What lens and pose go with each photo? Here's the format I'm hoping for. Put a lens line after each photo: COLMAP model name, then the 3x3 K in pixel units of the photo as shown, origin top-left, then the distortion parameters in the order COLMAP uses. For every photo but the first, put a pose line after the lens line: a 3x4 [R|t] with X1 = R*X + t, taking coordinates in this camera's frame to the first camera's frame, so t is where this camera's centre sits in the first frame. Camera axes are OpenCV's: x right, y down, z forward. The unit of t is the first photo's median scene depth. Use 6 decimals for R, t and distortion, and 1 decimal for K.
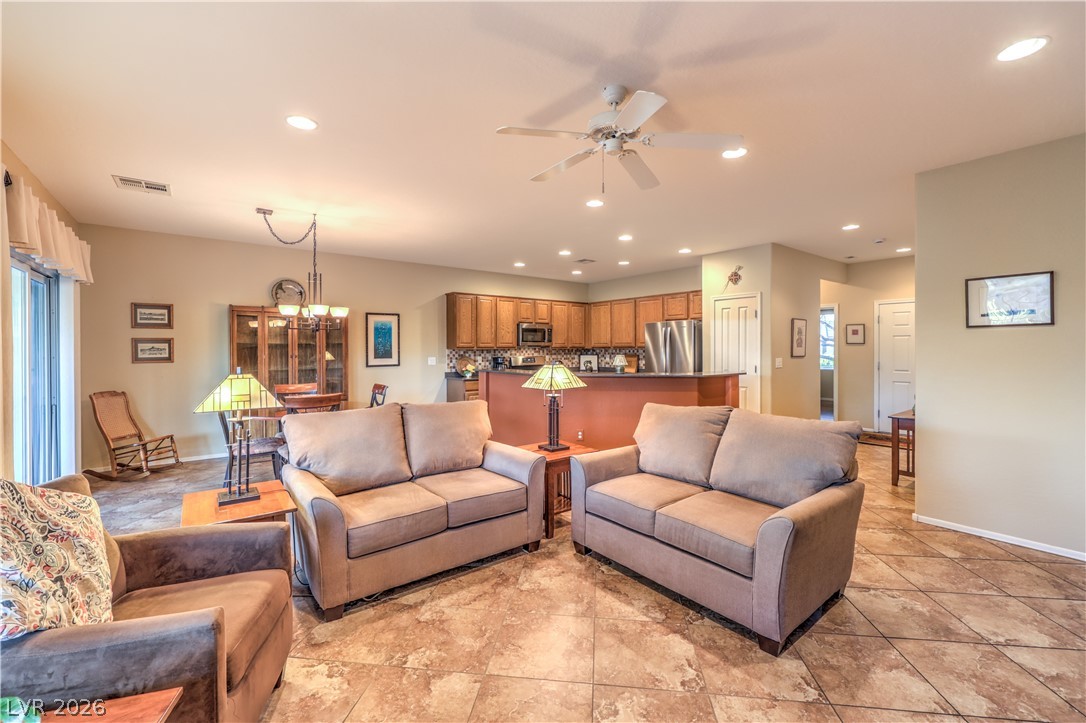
lens RADIAL K [[447.8, 0, 550.0], [0, 447.8, 353.0], [0, 0, 1]] dist [-0.002081, -0.000680]
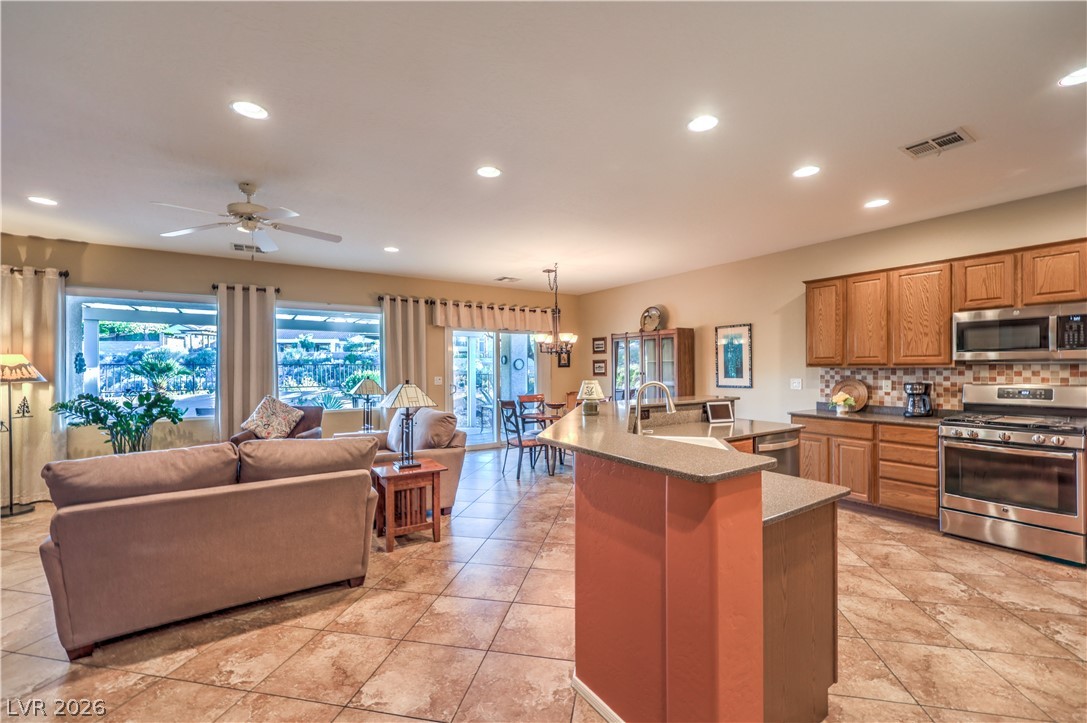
lens RADIAL K [[448.2, 0, 547.0], [0, 448.2, 370.1], [0, 0, 1]] dist [-0.002081, -0.000680]
pose [[-0.092124, 0.007437, -0.995720, 0.497242], [-0.008194, 0.999933, 0.008227, -0.007085], [0.995714, 0.008917, -0.092057, 0.707747]]
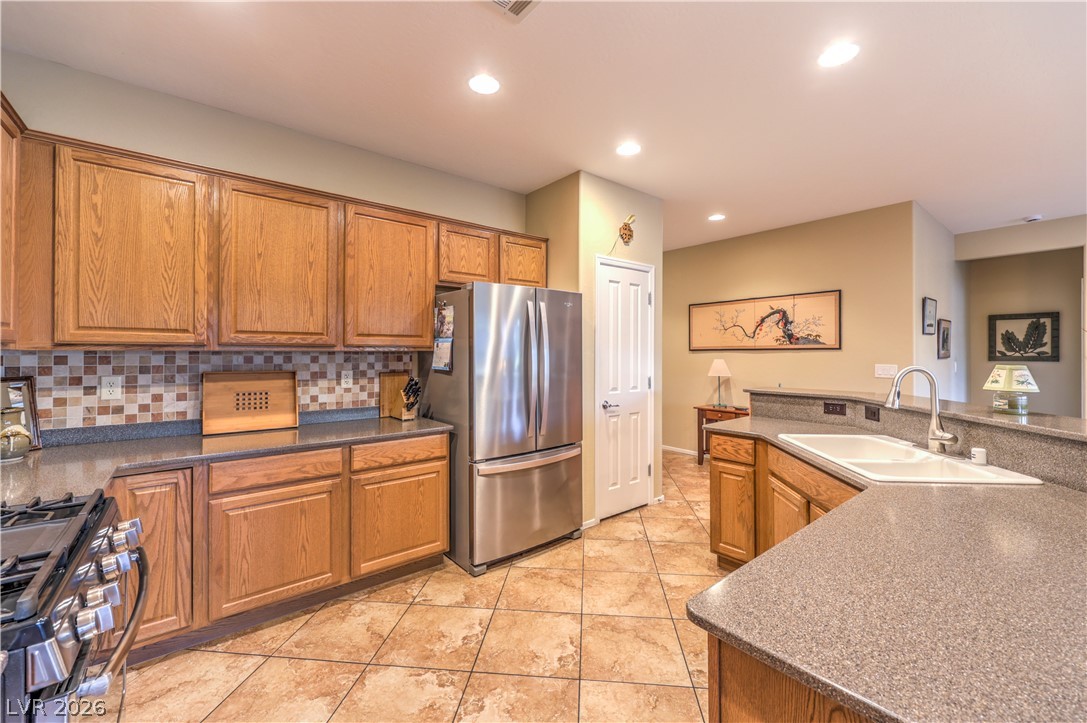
lens RADIAL K [[448.2, 0, 543.4], [0, 448.2, 355.6], [0, 0, 1]] dist [-0.002081, -0.000680]
pose [[-0.008769, -0.002651, 0.999958, -0.167180], [0.016783, 0.999855, 0.002798, -0.006063], [-0.999821, 0.016807, -0.008723, 1.000265]]
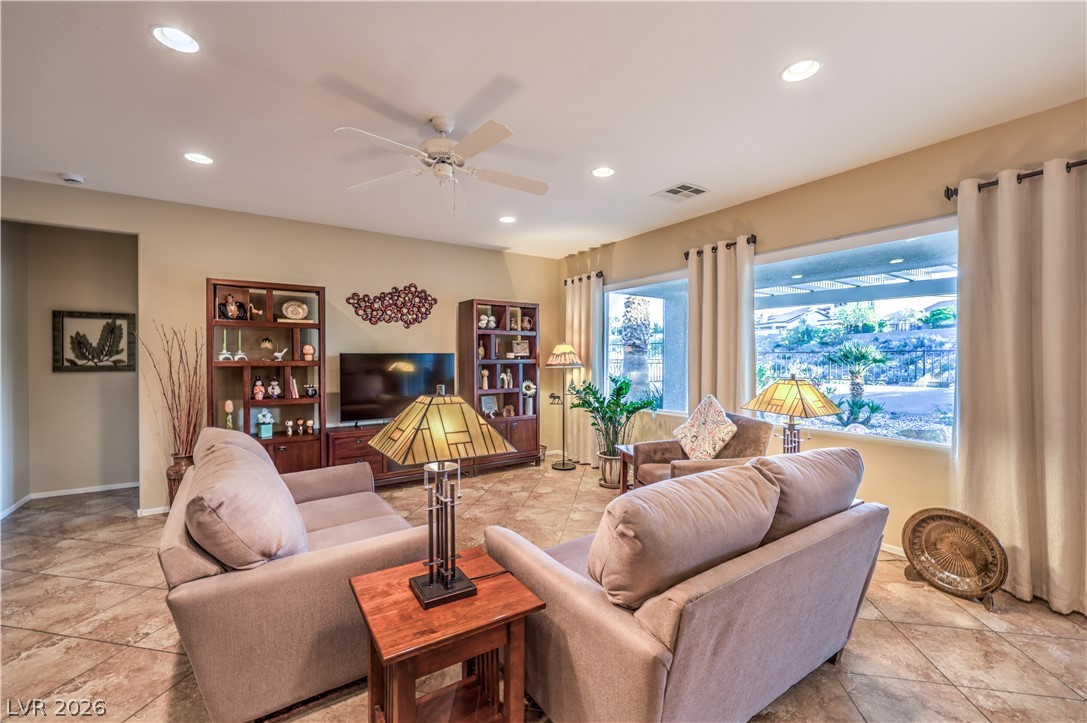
lens RADIAL K [[448.2, 0, 532.4], [0, 448.2, 357.7], [0, 0, 1]] dist [-0.002081, -0.000680]
pose [[-0.994778, 0.001621, 0.102052, -0.058984], [0.003045, 0.999900, 0.013798, -0.006396], [-0.102019, 0.014037, -0.994683, 0.711018]]
